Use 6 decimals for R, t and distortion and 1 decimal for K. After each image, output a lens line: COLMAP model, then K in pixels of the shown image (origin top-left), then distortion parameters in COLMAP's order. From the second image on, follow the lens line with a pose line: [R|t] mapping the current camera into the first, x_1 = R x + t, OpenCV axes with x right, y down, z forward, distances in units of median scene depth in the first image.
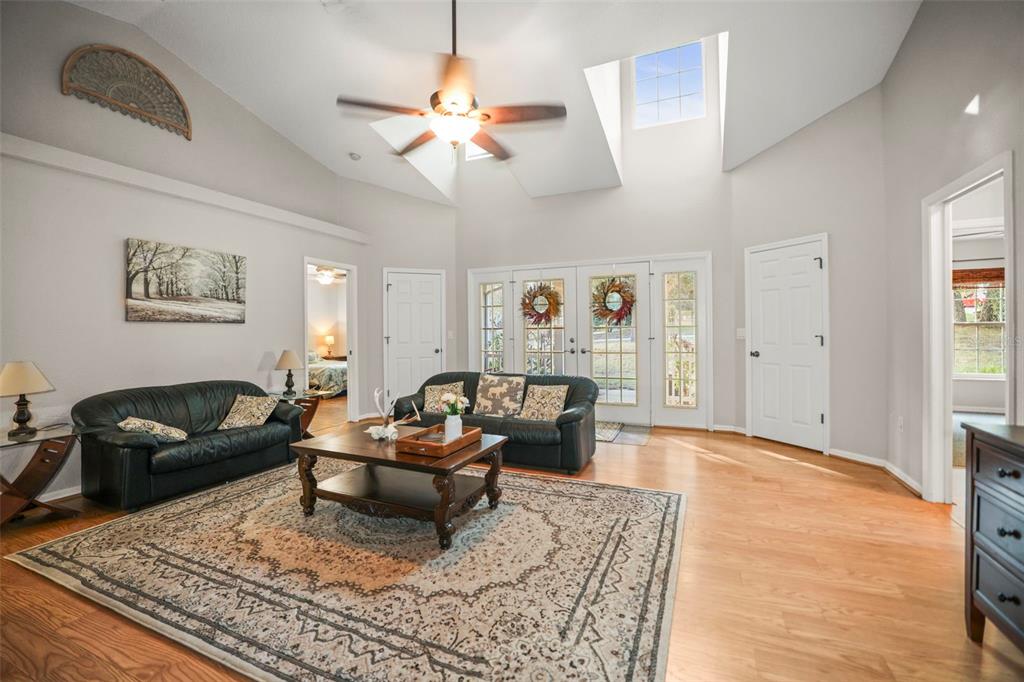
lens RADIAL K [[434.8, 0, 505.5], [0, 434.8, 336.3], [0, 0, 1]] dist [-0.042465, 0.014999]
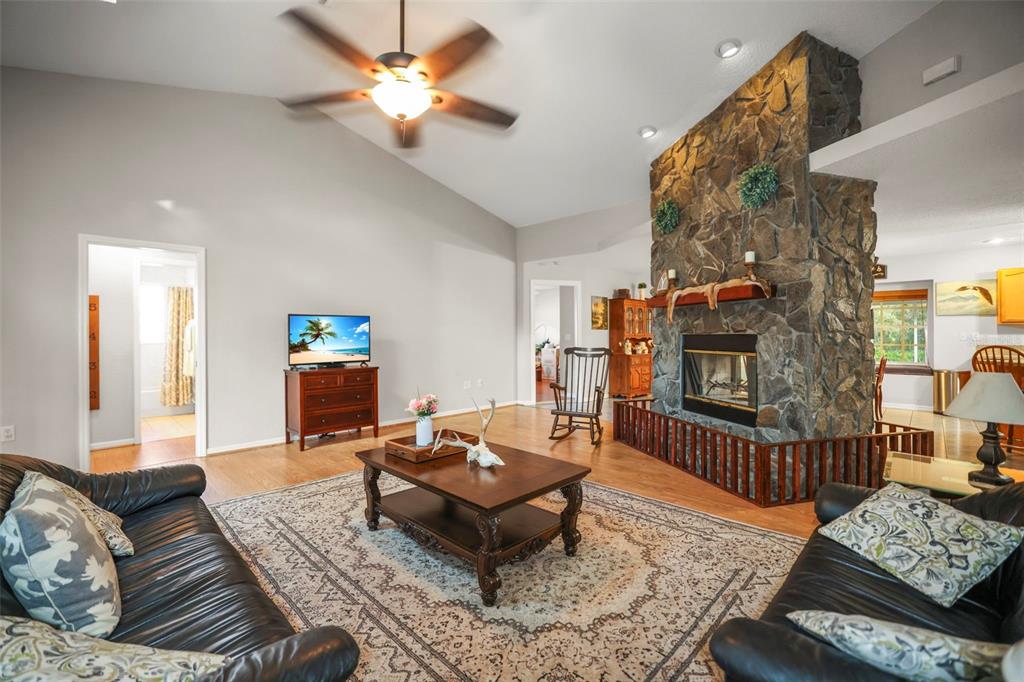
lens RADIAL K [[434.8, 0, 505.5], [0, 434.8, 336.3], [0, 0, 1]] dist [-0.042465, 0.014999]
pose [[-0.933597, 0.009697, 0.358195, -0.447787], [0.016890, 0.999714, 0.016957, -0.014461], [-0.357928, 0.021880, -0.933493, 1.260282]]
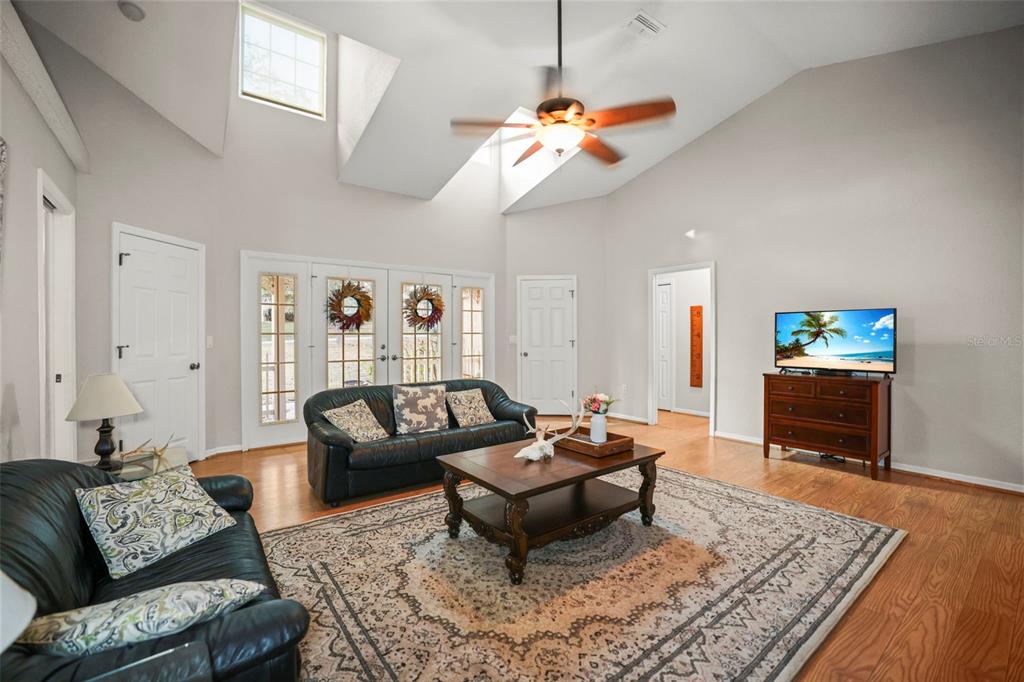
lens RADIAL K [[434.8, 0, 505.5], [0, 434.8, 336.3], [0, 0, 1]] dist [-0.042465, 0.014999]
pose [[0.486178, 0.006584, 0.873835, -0.777580], [0.011799, 0.999831, -0.014098, 0.003296], [-0.873780, 0.017165, 0.486018, 0.452318]]
